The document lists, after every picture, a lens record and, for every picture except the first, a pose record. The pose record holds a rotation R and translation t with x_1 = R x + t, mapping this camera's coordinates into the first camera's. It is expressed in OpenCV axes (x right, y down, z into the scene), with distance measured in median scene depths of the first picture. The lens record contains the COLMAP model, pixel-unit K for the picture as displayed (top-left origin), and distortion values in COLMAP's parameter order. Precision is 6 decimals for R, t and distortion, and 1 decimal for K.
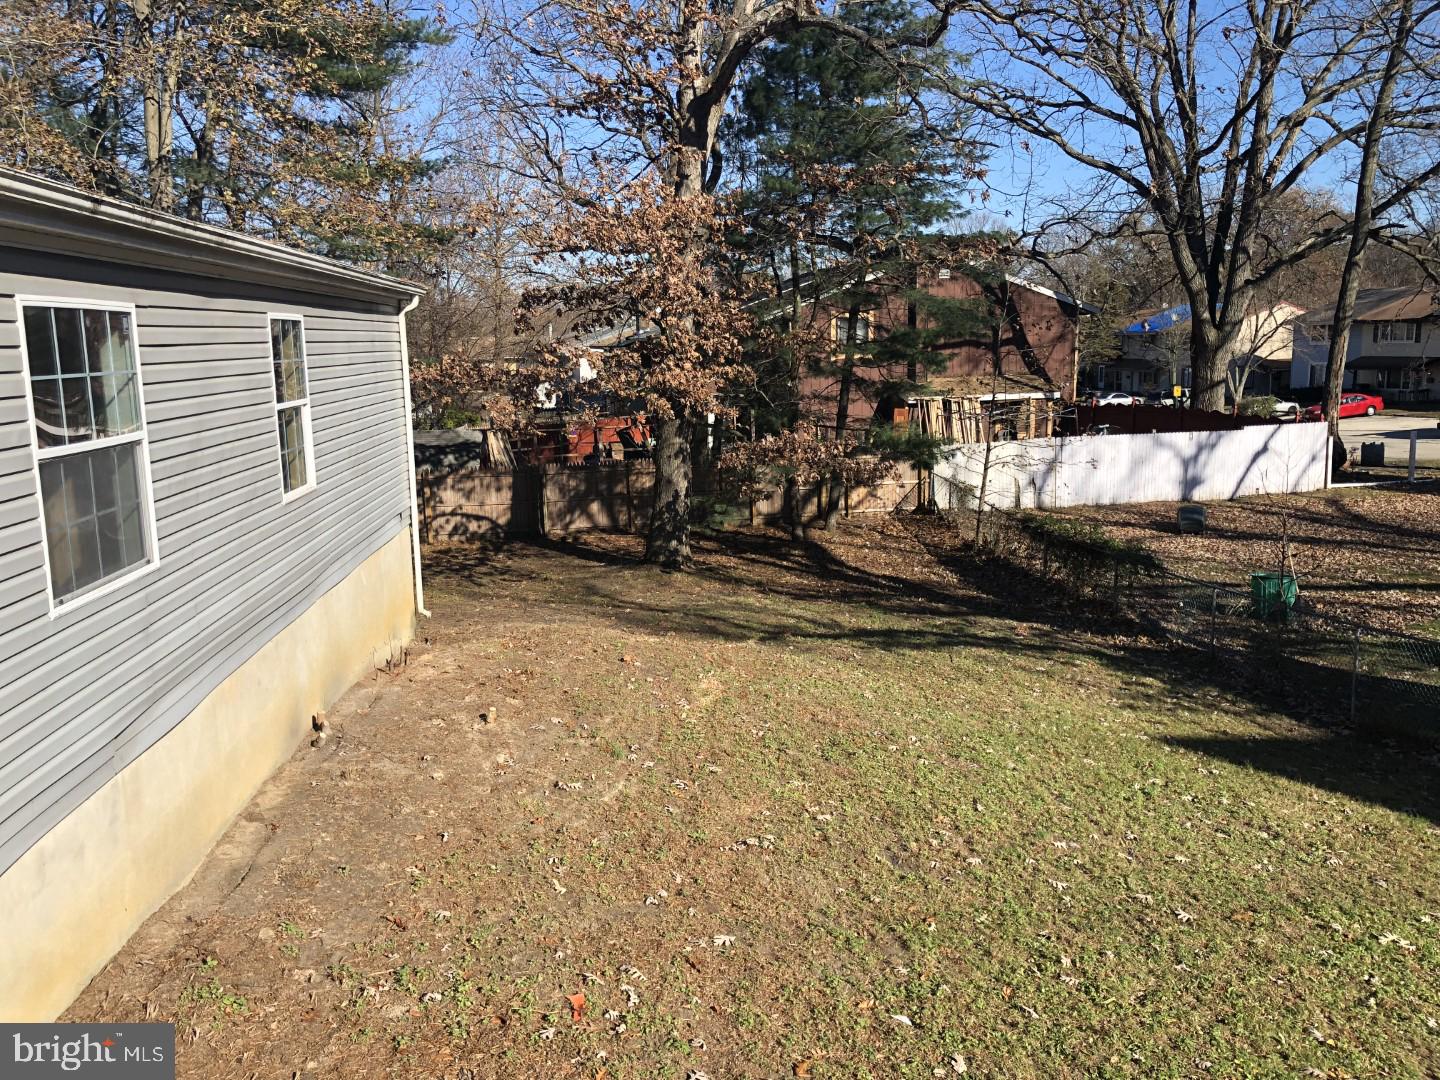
lens RADIAL K [[1175.7, 0, 719.0], [0, 1175.7, 533.7], [0, 0, 1]] dist [0.088704, -0.130832]
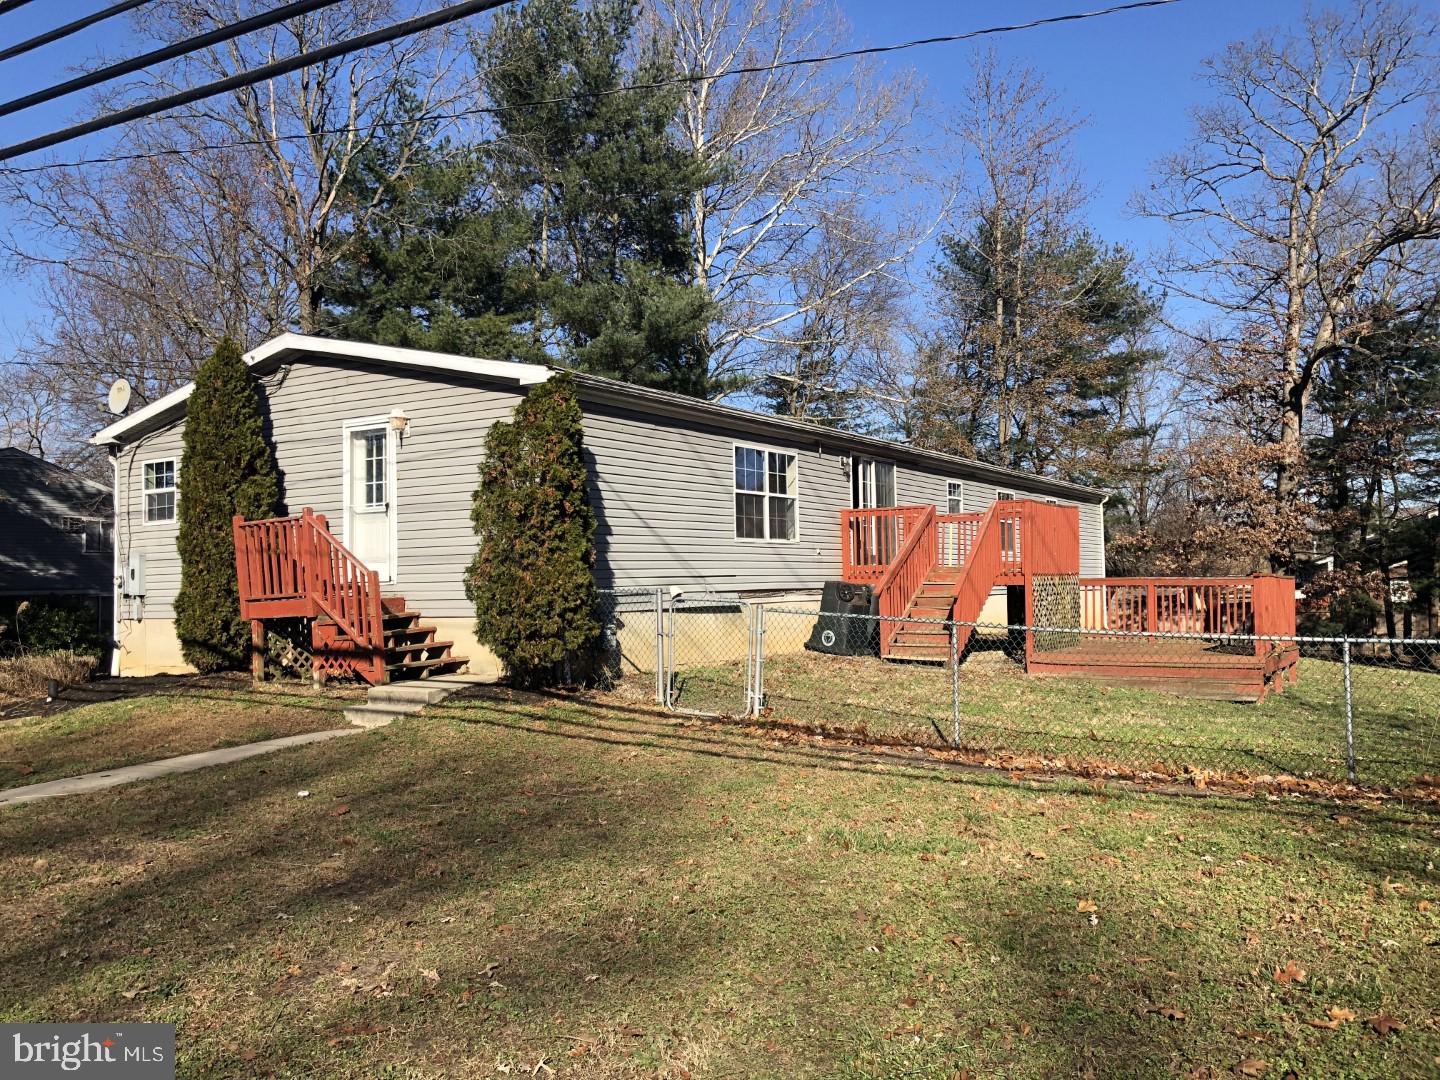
lens RADIAL K [[1170.5, 0, 713.4], [0, 1170.5, 551.6], [0, 0, 1]] dist [0.026437, -0.004662]
pose [[0.794174, -0.016084, -0.607478, 0.334034], [-0.093867, 0.984405, -0.148780, 0.201858], [0.600397, 0.175179, 0.780279, -0.791200]]
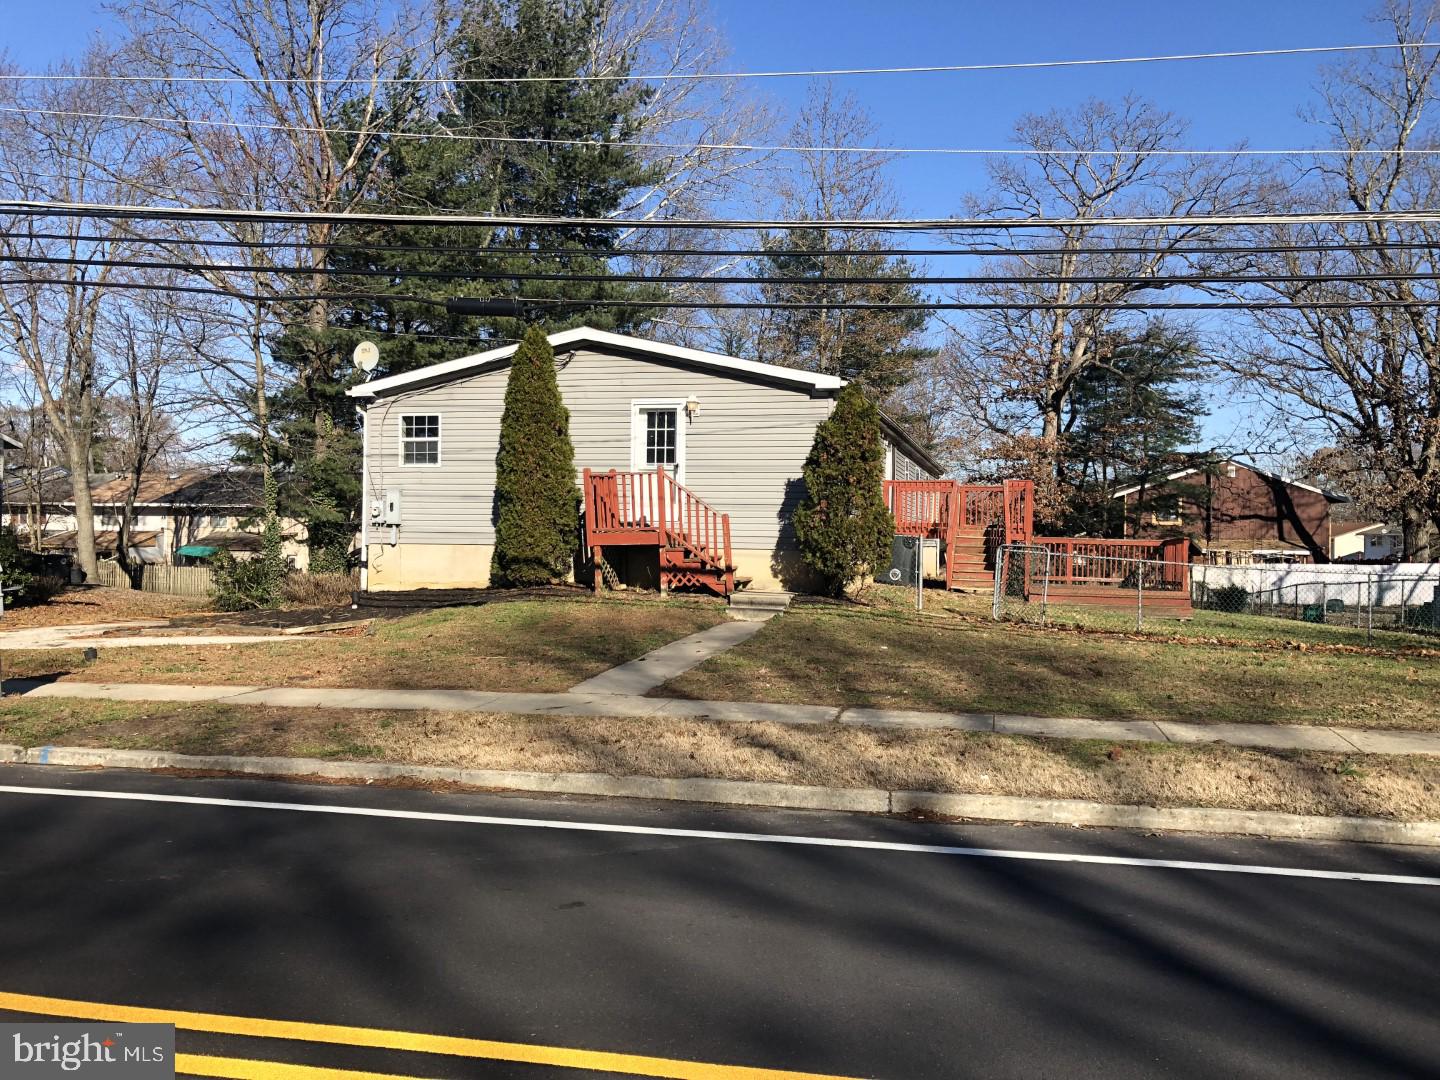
lens RADIAL K [[1177.1, 0, 712.8], [0, 1177.1, 545.1], [0, 0, 1]] dist [0.112838, -0.130053]
pose [[0.941790, 0.031827, -0.334691, 0.128644], [-0.084330, 0.986046, -0.143531, 0.278362], [0.325452, 0.163400, 0.931333, -1.189645]]
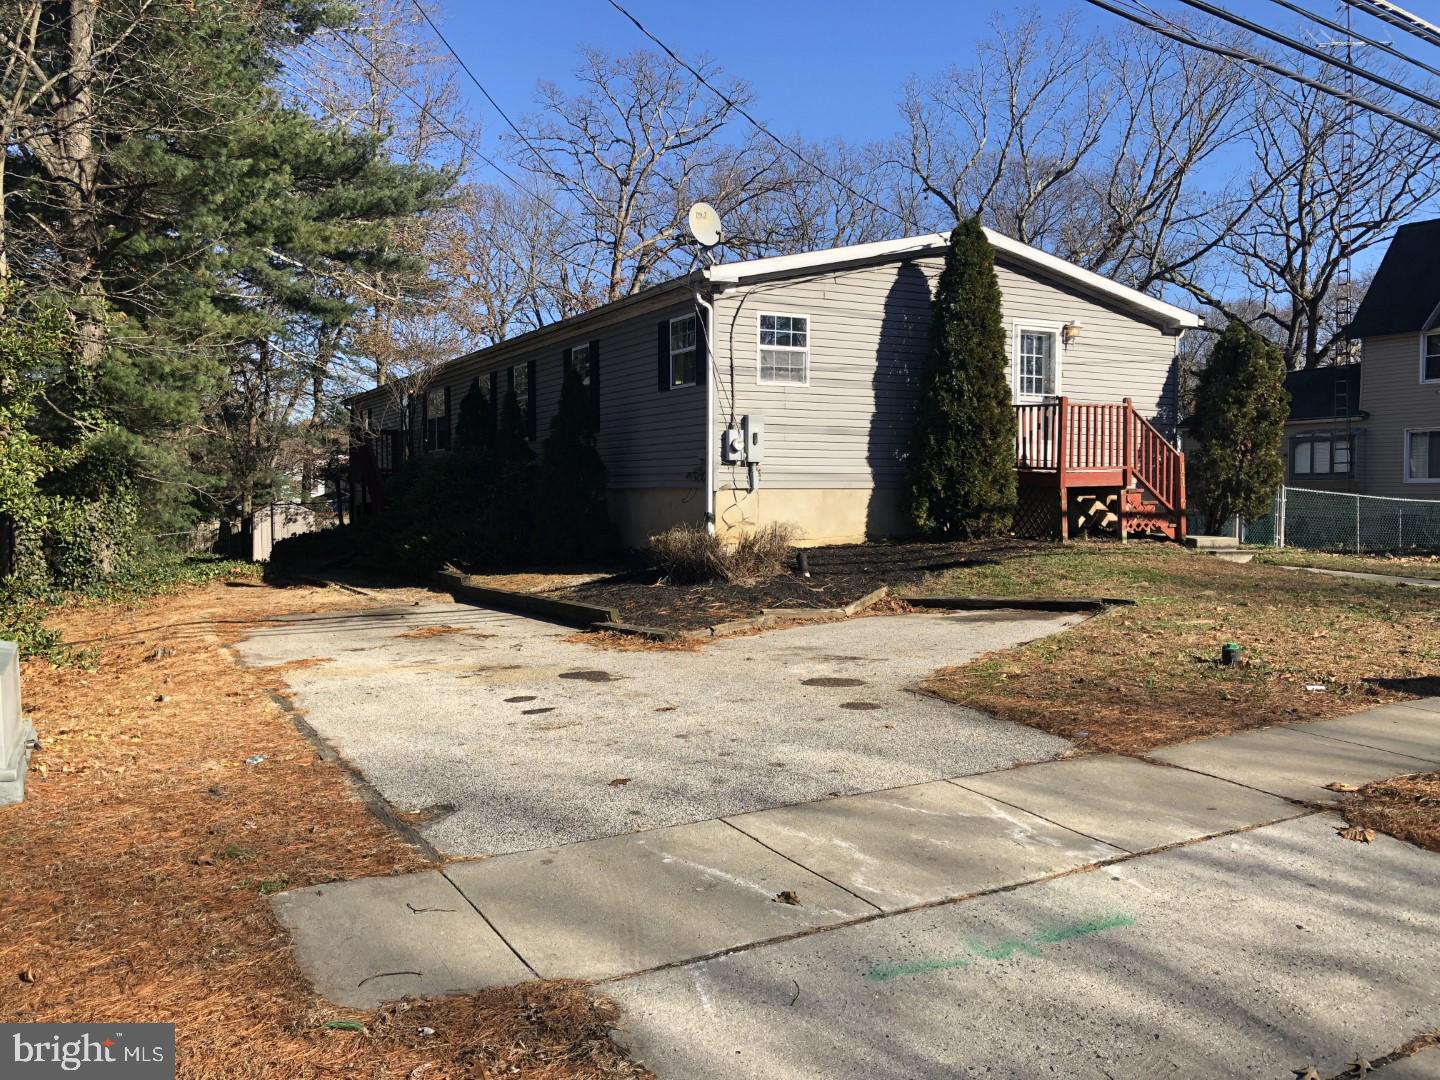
lens RADIAL K [[1175.7, 0, 719.0], [0, 1175.7, 533.7], [0, 0, 1]] dist [0.088704, -0.130832]
pose [[0.921797, 0.007227, 0.387607, -0.682197], [0.043860, 0.991463, -0.122794, 0.272962], [-0.385185, 0.130192, 0.913610, -1.017357]]
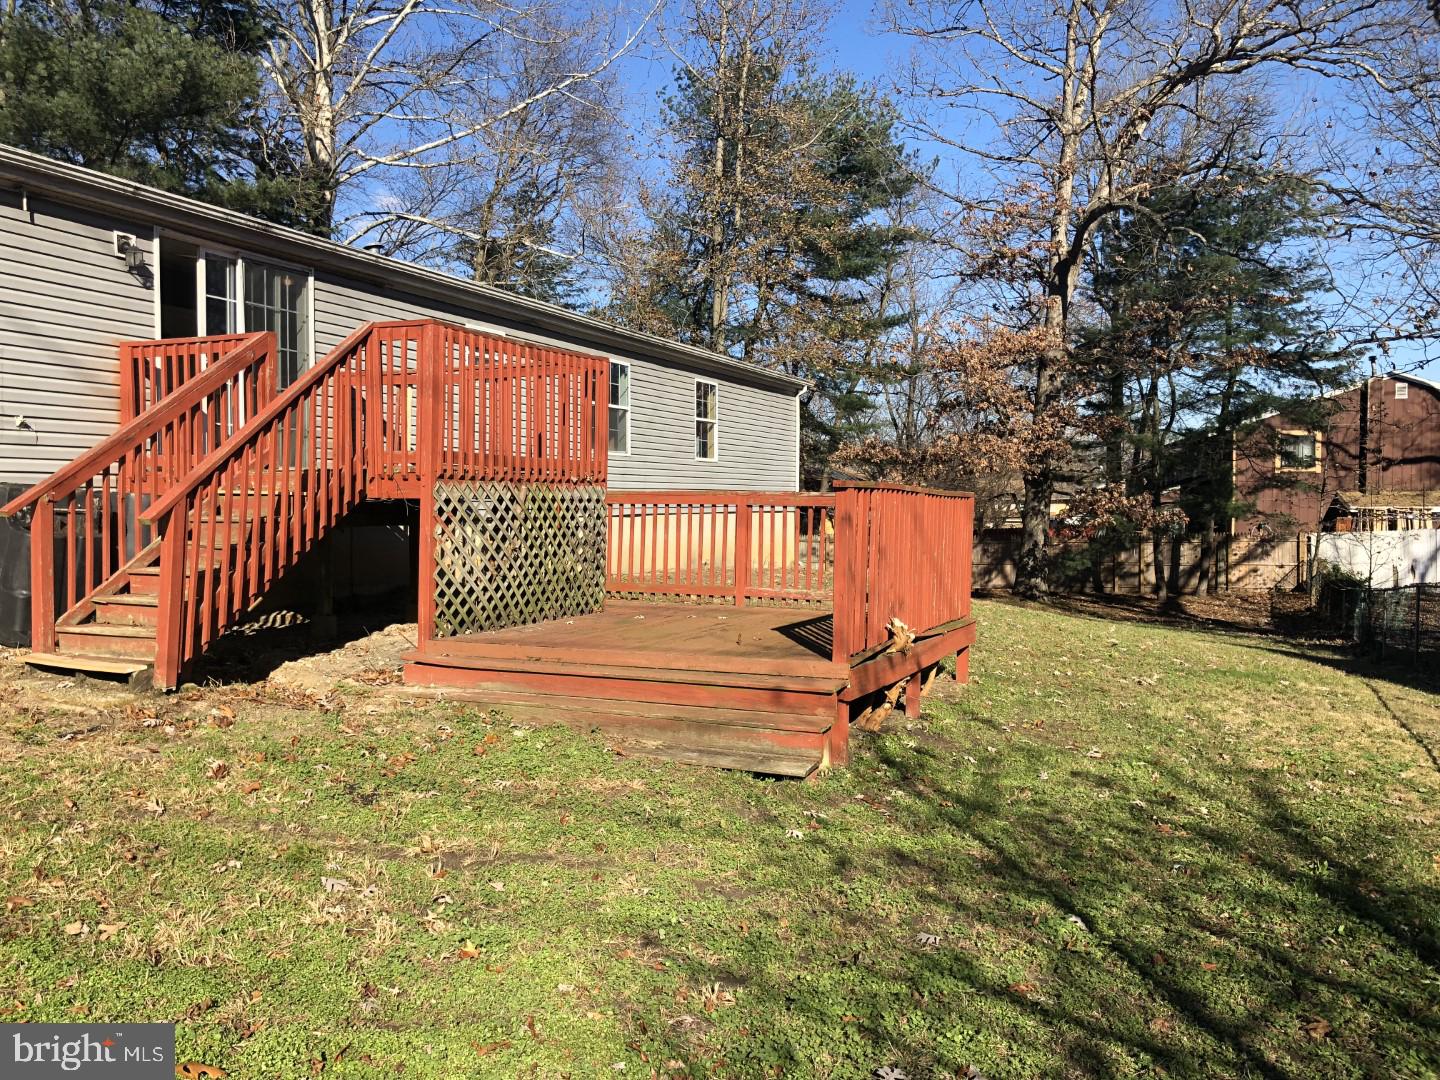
lens RADIAL K [[1187.3, 0, 720.0], [0, 1187.3, 540.0], [0, 0, 1]] dist [0.074250, 0.002519]
pose [[0.879595, 0.037706, -0.474227, 0.294808], [-0.096487, 0.990275, -0.100228, 0.133763], [0.465836, 0.133917, 0.874679, -0.367470]]
